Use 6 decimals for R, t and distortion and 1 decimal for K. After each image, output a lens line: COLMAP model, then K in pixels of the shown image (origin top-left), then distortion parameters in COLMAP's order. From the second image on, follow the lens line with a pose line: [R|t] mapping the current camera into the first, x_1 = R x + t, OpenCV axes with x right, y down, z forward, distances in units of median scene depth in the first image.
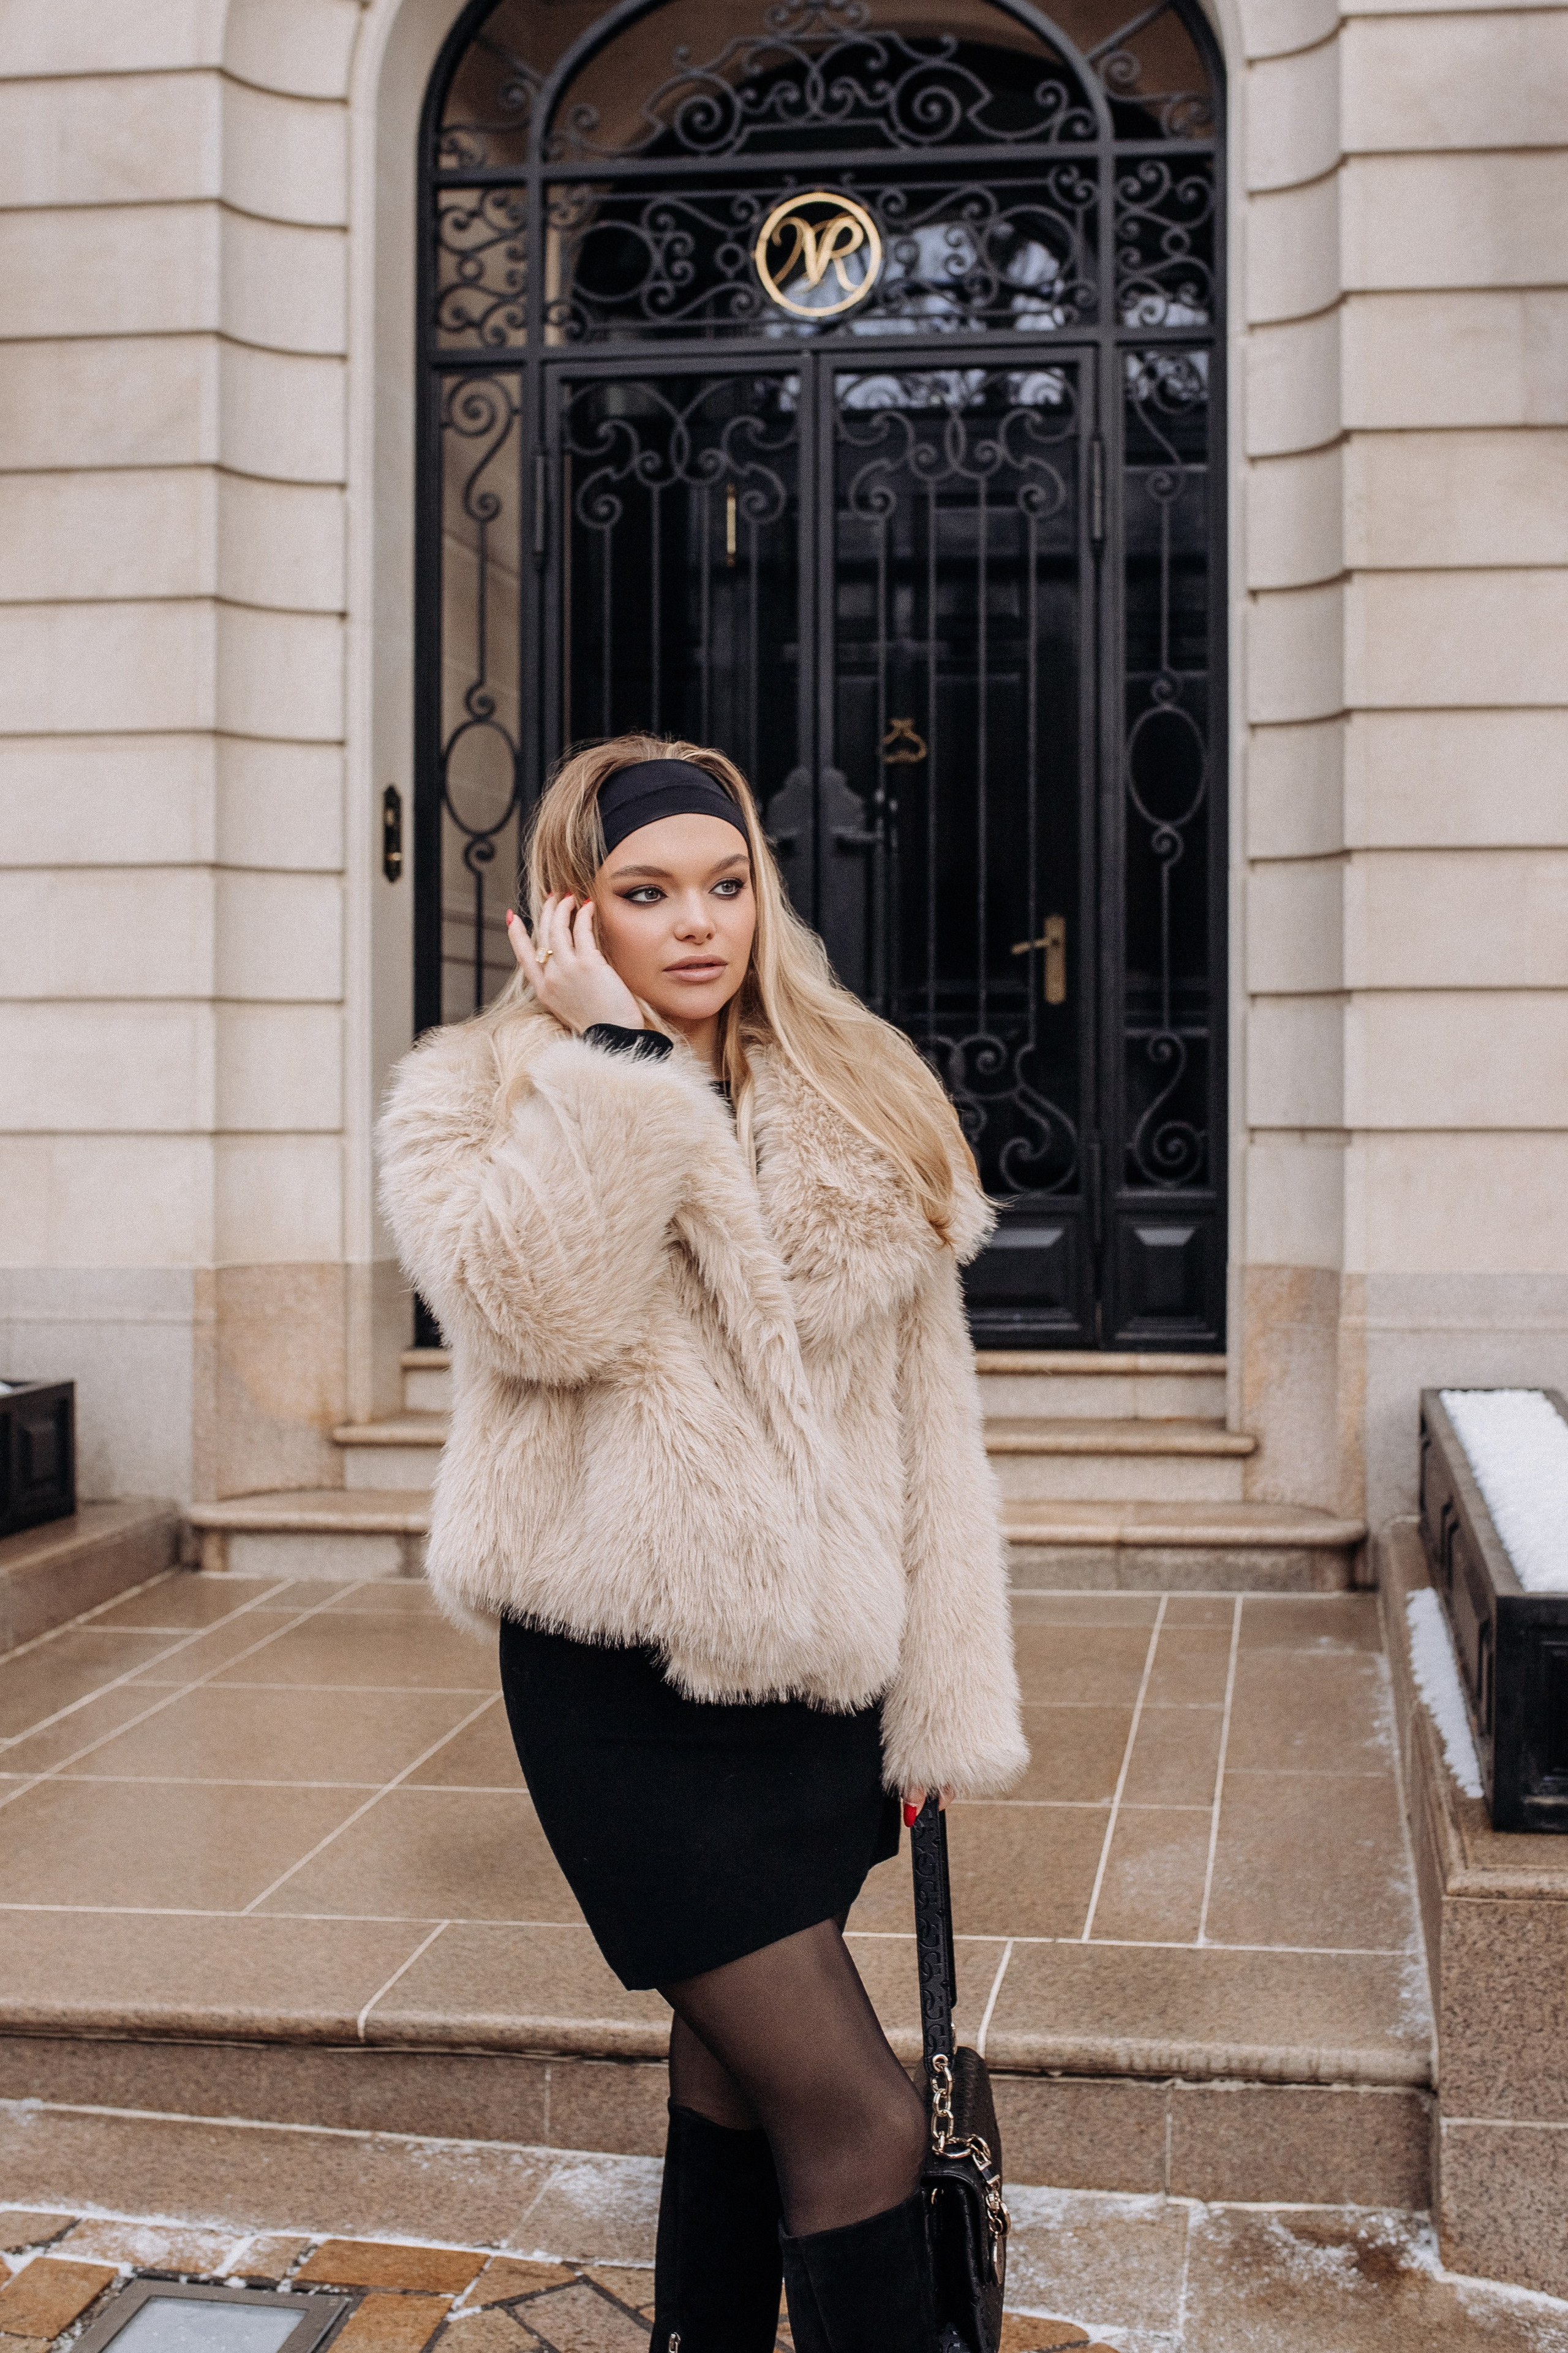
lens RADIAL K [[2847.2, 0, 1015.5], [0, 2847.2, 1099.1], [0, 0, 1]] dist [-0.029715, -0.024510]
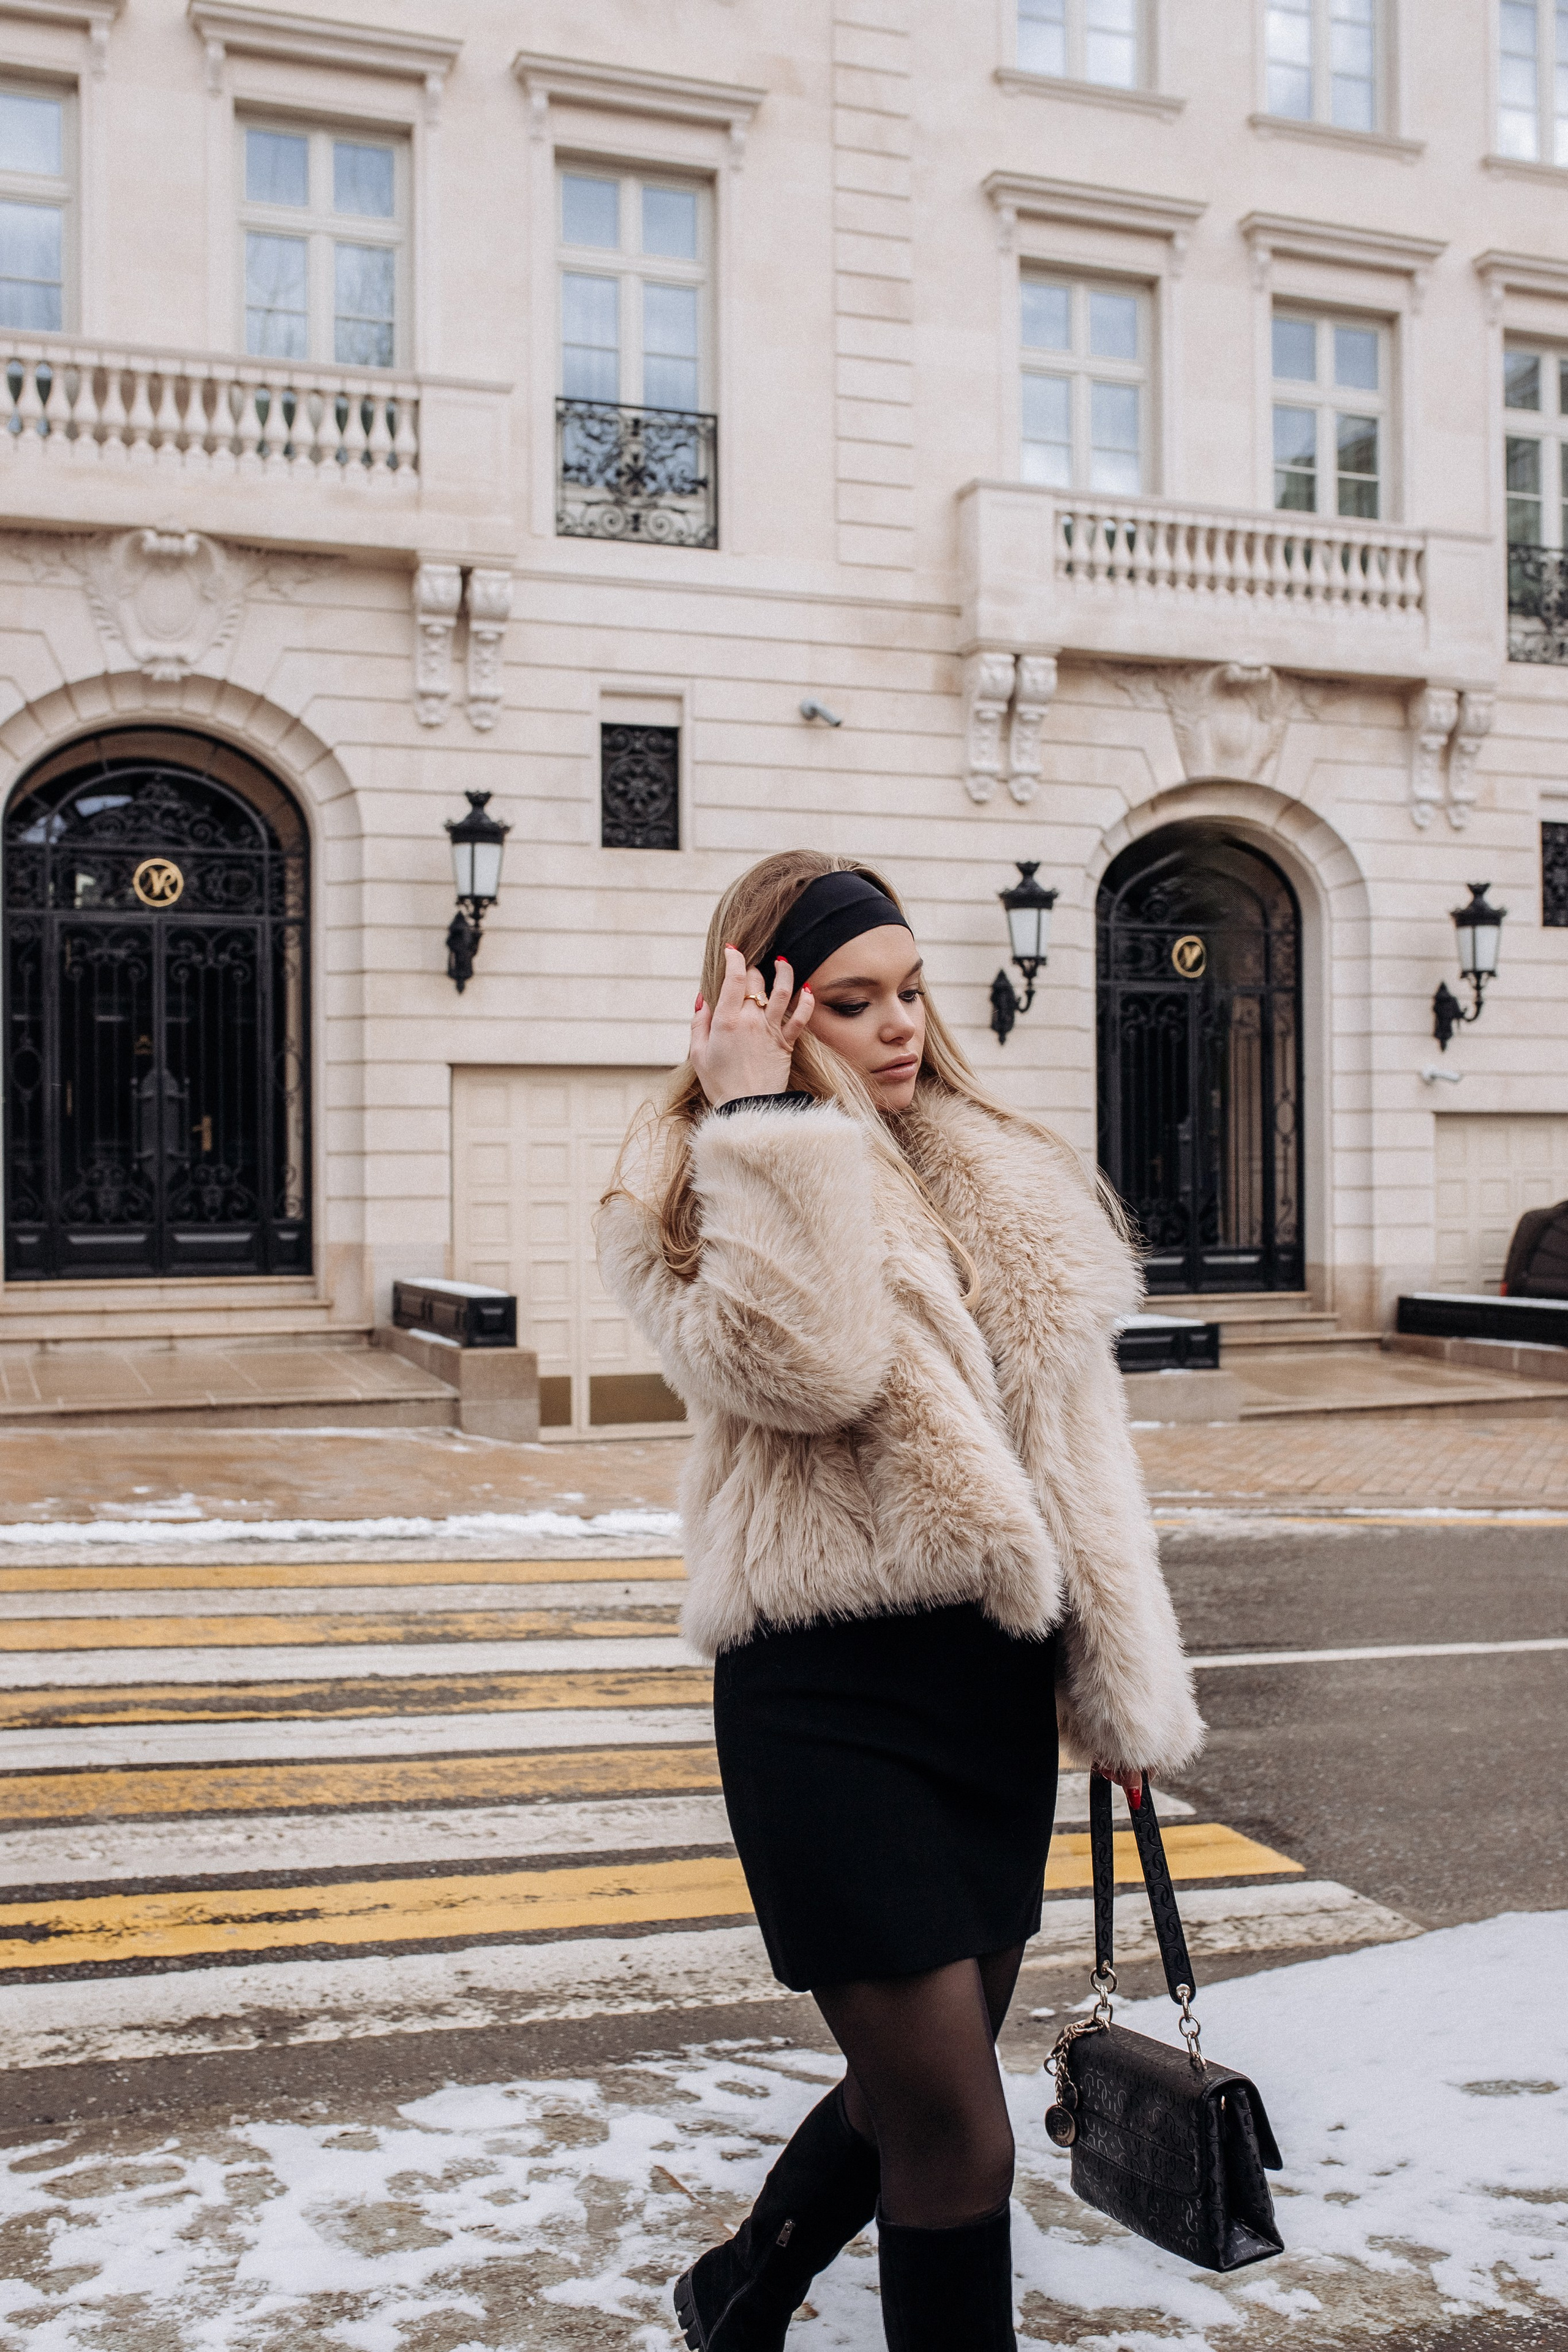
lens RADIAL K [[2530.0, 0, 985.2], [0, 2530.0, 1174.3], [0, 0, 1]] dist [-0.061041, 0.042058]
pose [[0.874949, -0.002676, 0.484207, -0.587395], [0.005421, 0.999976, -0.004269, 0.000479], [-0.484184, 0.006360, 0.874943, -1.626021]]
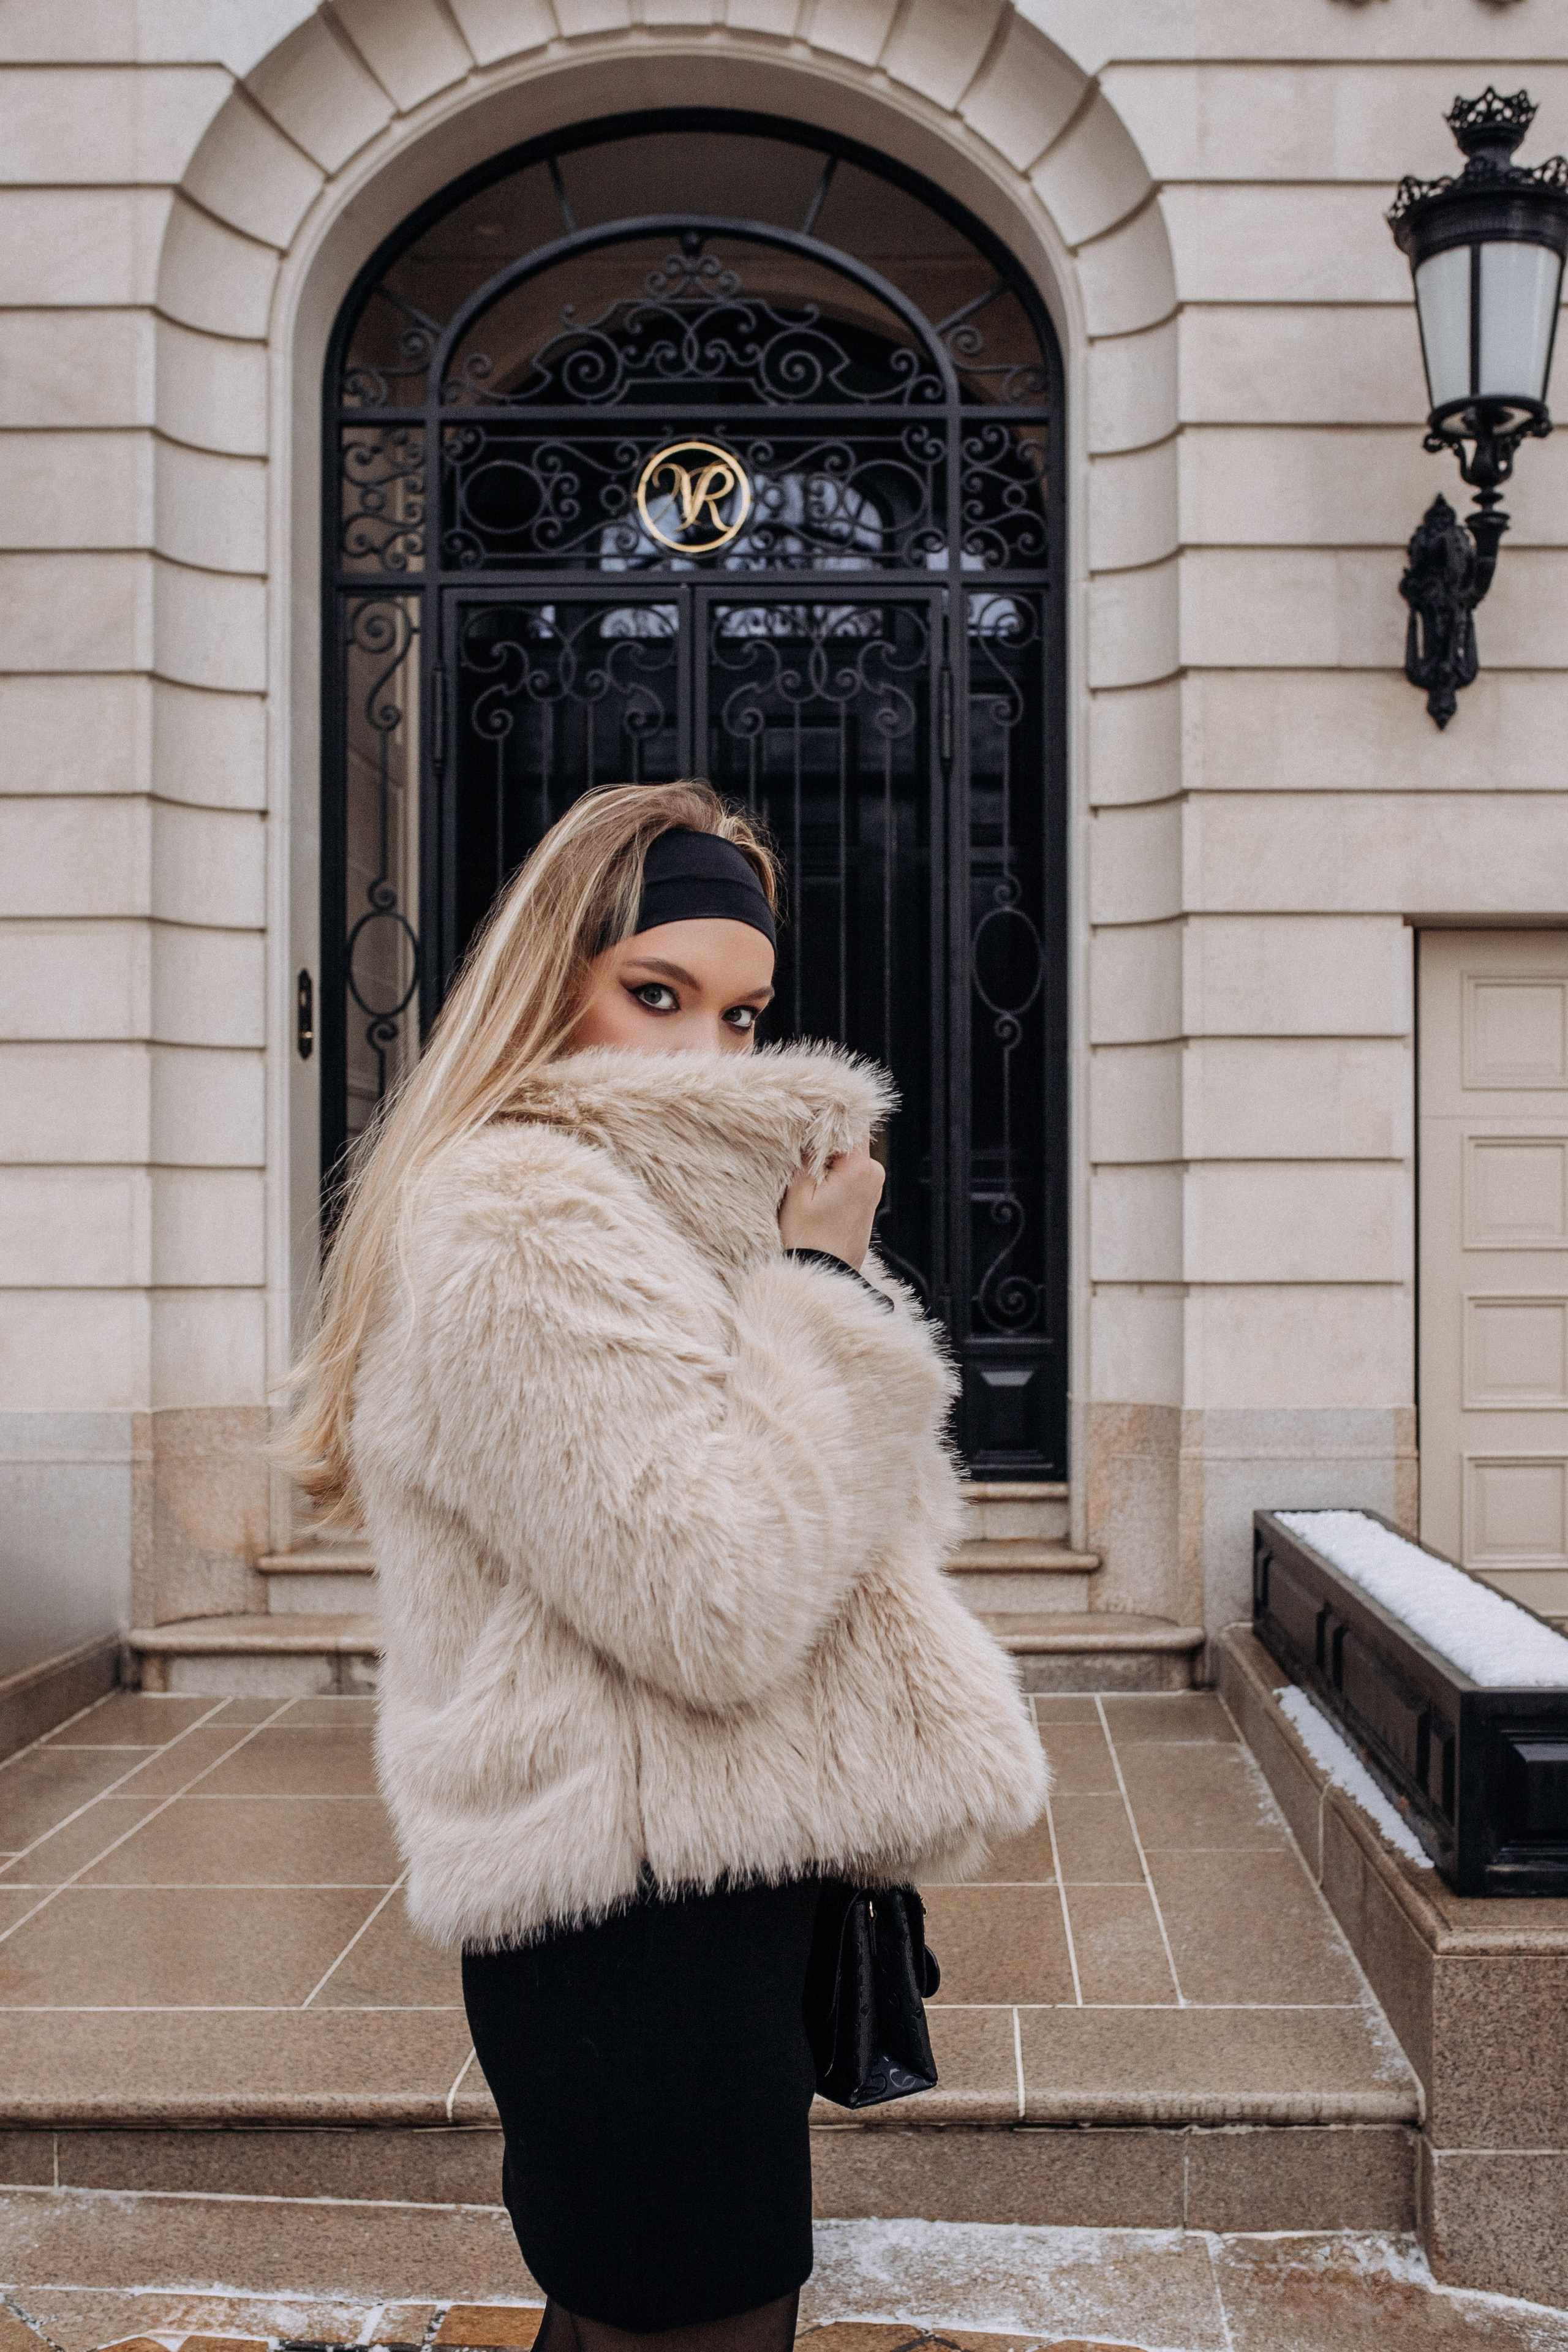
lens RADIAL K [[2522.5, 0, 975.0], [0, 2522.5, 1258.3], [0, 0, 1]] dist [-0.040350, 0.025977]
pose [[0.993377, -0.001042, 0.114893, -0.078604], [0.000862, 0.999998, 0.001613, -0.000819], [-0.114894, -0.001504, 0.993377, 0.009386]]
